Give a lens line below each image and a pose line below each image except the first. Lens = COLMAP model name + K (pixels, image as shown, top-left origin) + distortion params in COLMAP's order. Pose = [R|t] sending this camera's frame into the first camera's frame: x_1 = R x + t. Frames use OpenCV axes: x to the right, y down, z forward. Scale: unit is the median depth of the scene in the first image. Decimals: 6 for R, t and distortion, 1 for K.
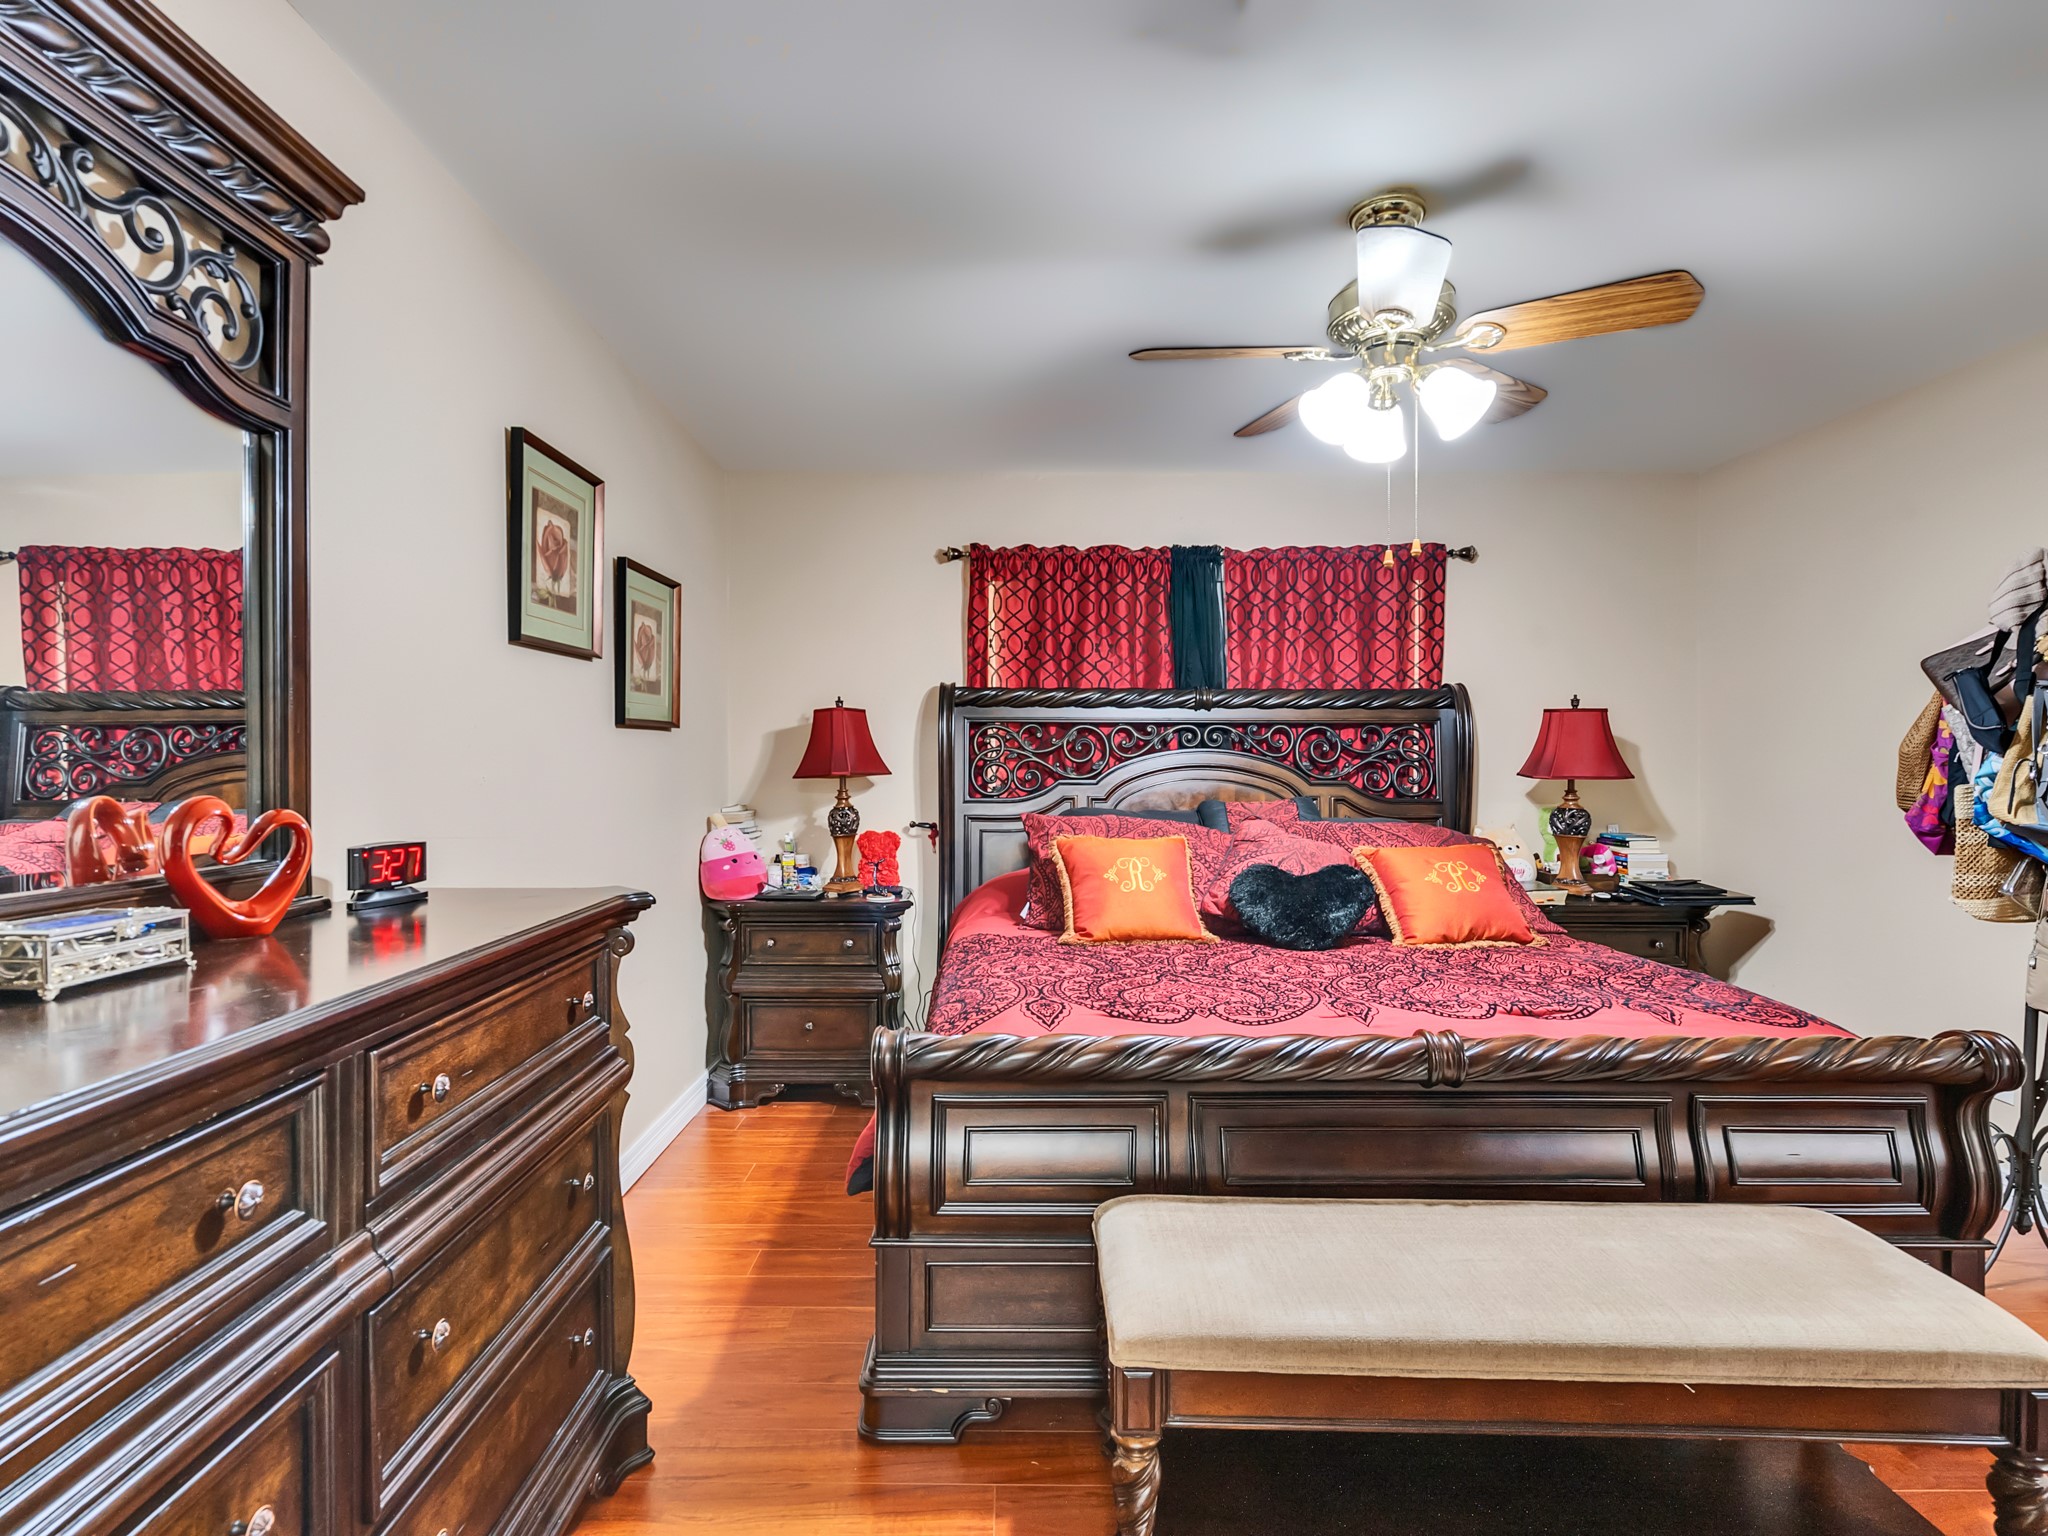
lens RADIAL K [[1051.8, 0, 1014.3], [0, 1051.8, 764.7], [0, 0, 1]] dist [-0.002978, 0.002449]
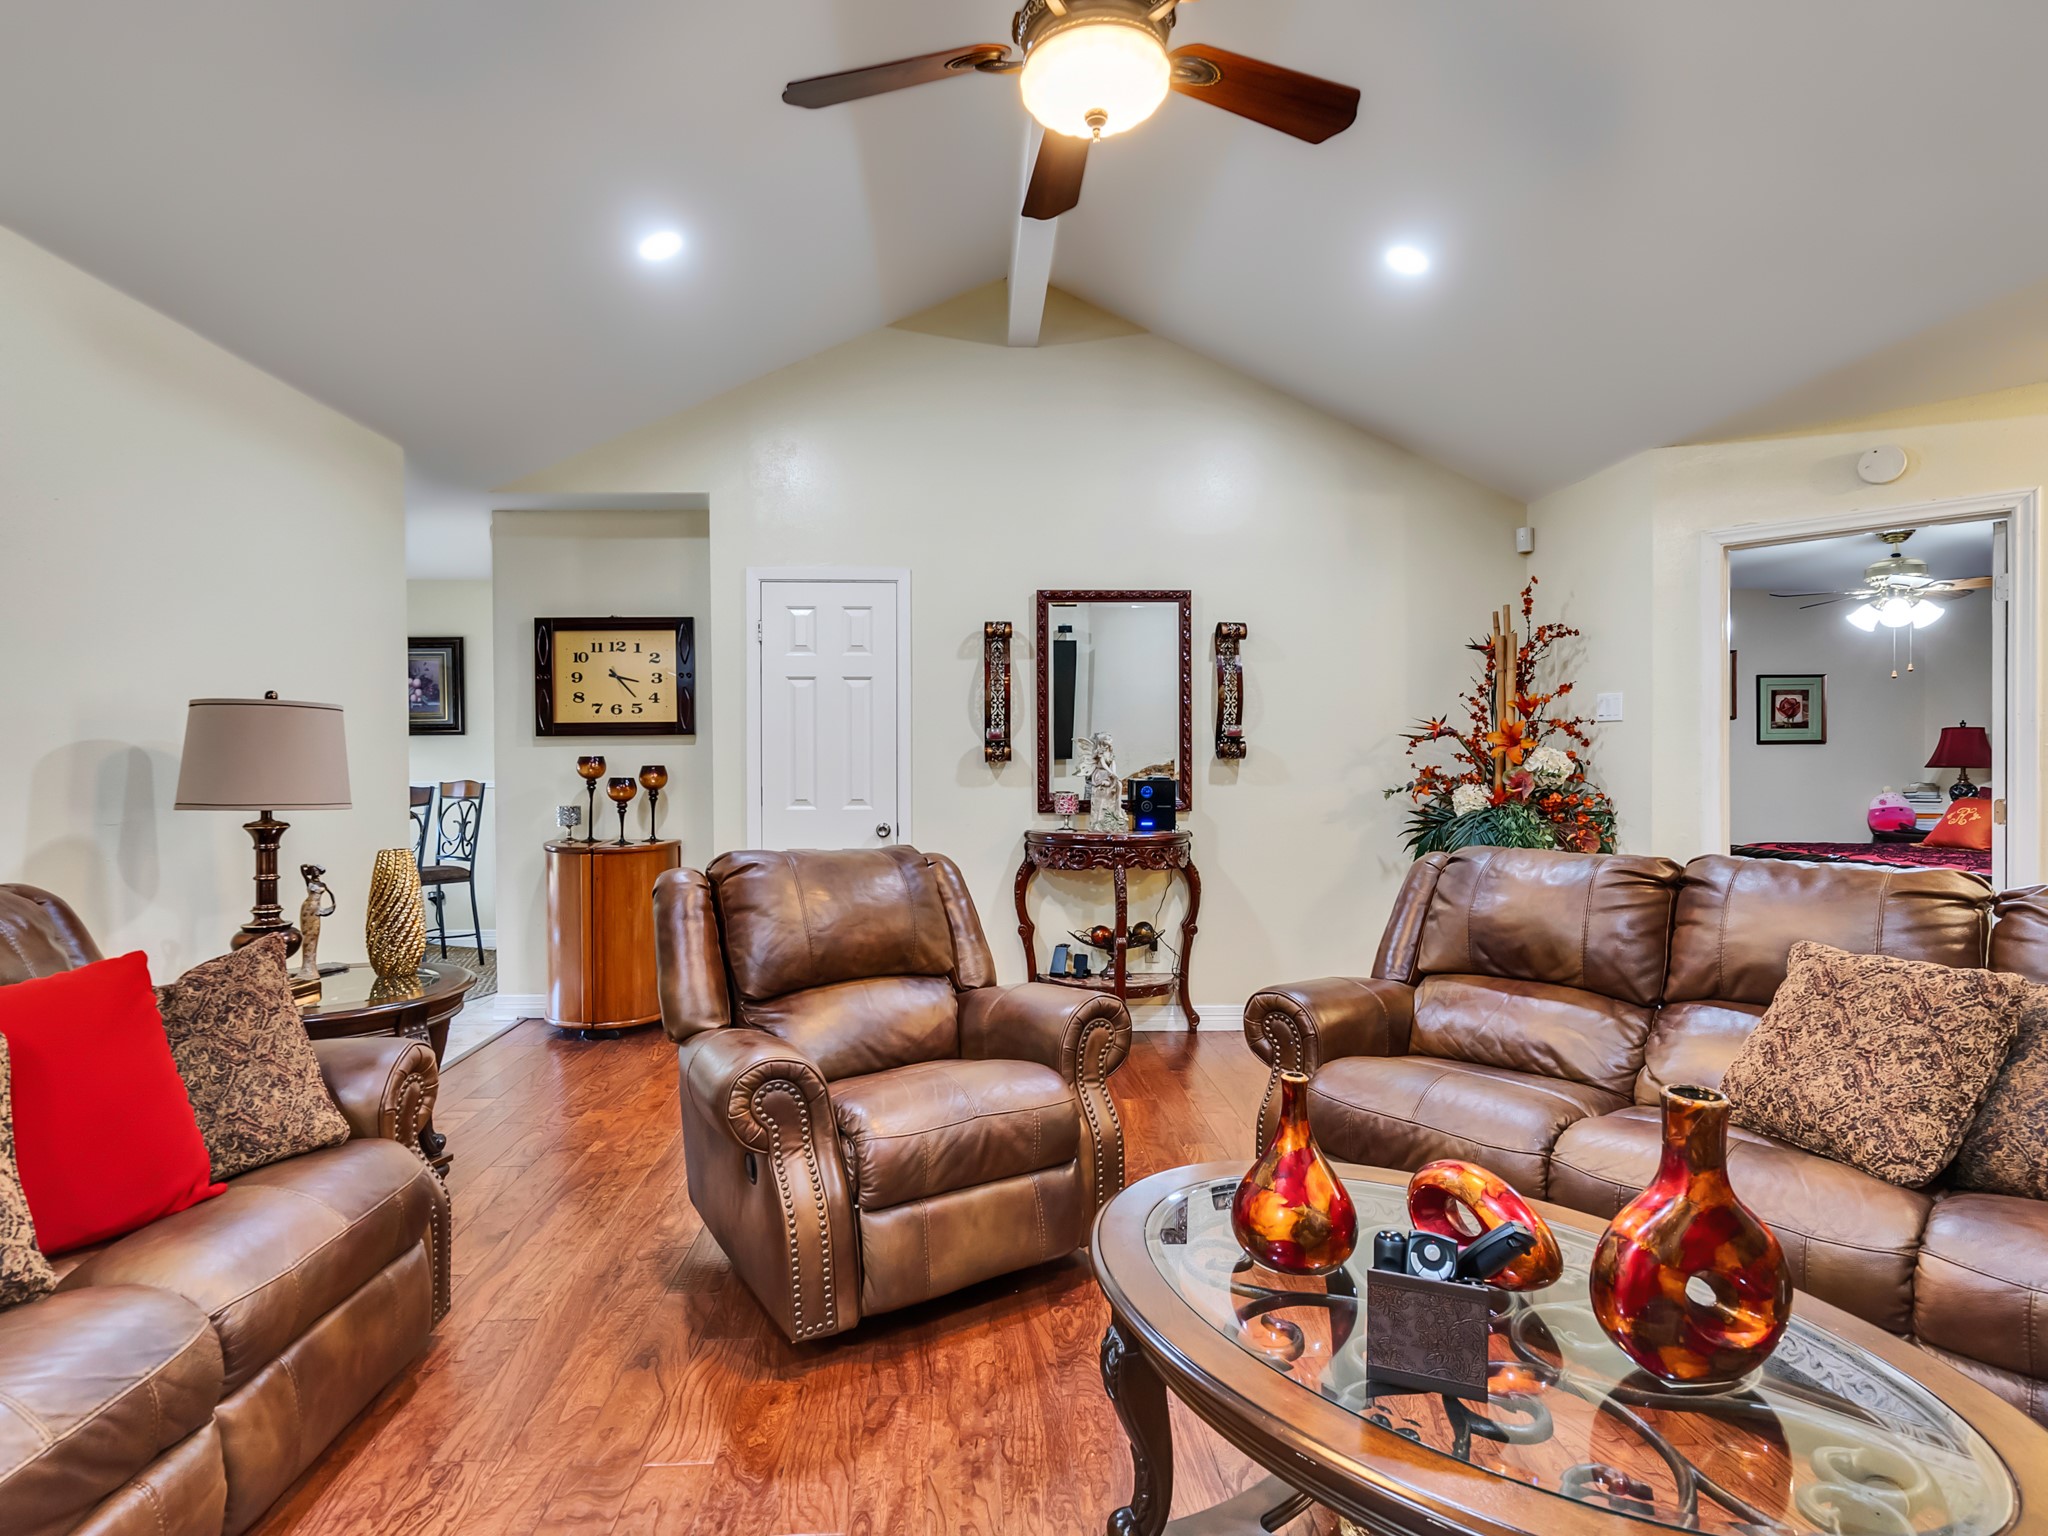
lens RADIAL K [[1051.8, 0, 1009.9], [0, 1051.8, 766.3], [0, 0, 1]] dist [-0.002978, 0.002449]
pose [[0.038903, 0.004137, -0.999234, 1.438042], [-0.000033, 0.999991, 0.004138, 0.003783], [0.999243, -0.000128, 0.038903, -0.600421]]
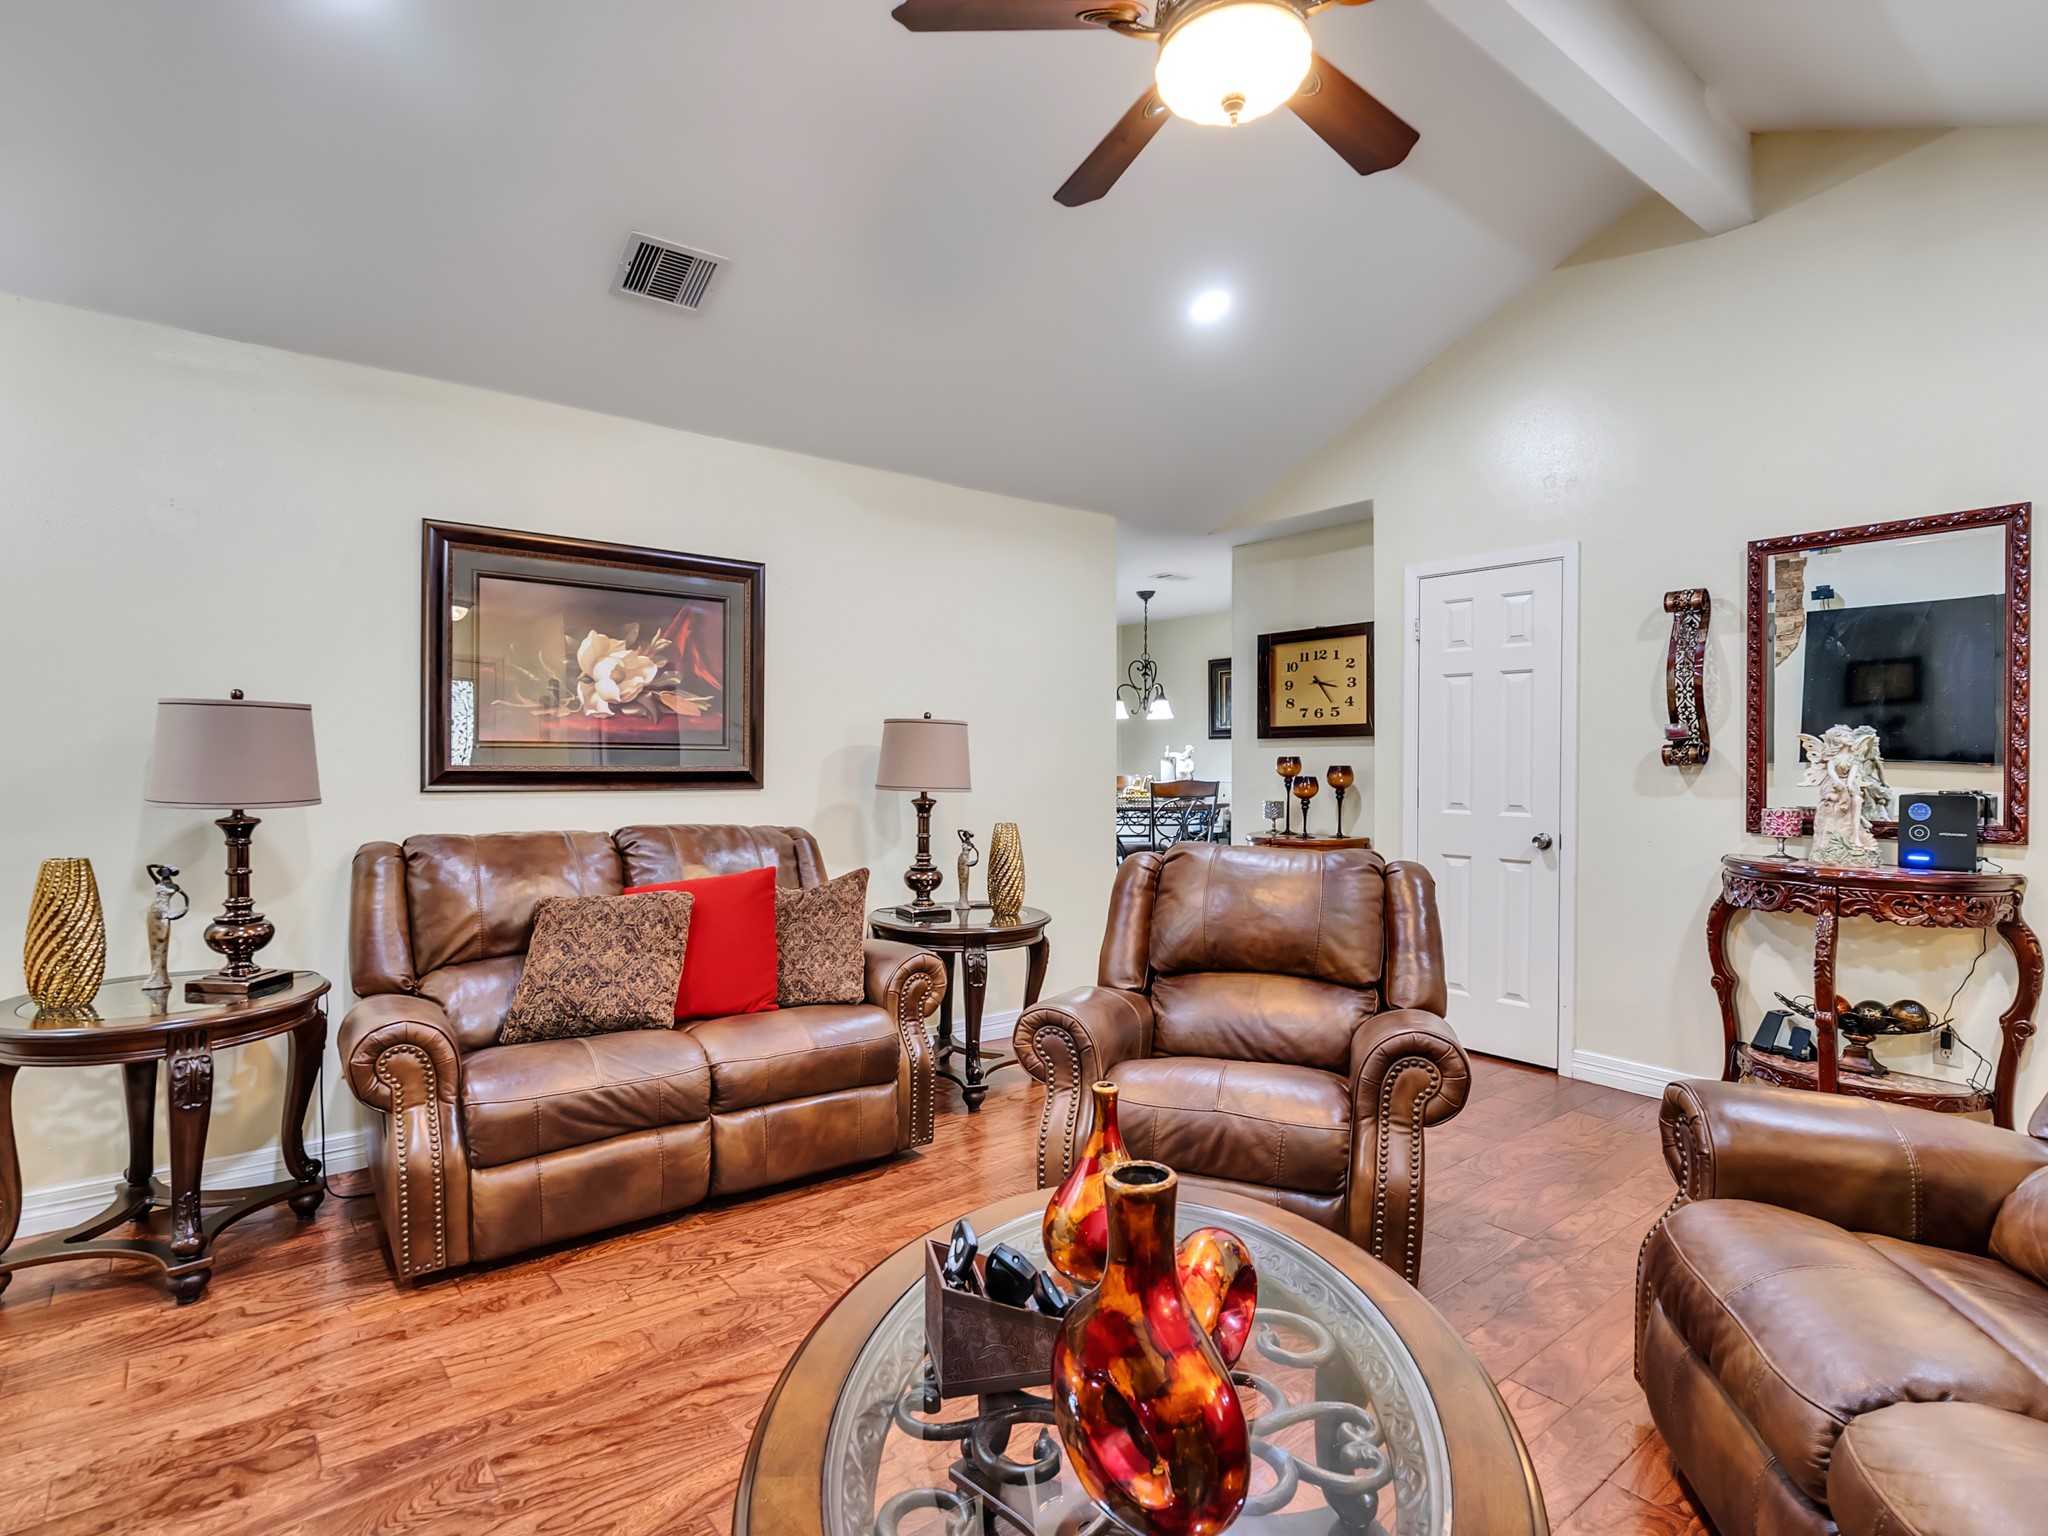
lens RADIAL K [[1051.8, 0, 1009.9], [0, 1051.8, 768.8], [0, 0, 1]] dist [-0.002978, 0.002449]
pose [[-0.785873, 0.000436, -0.618387, 1.322428], [-0.007974, 0.999909, 0.010840, 0.001296], [0.618336, 0.013450, -0.785799, -0.220628]]
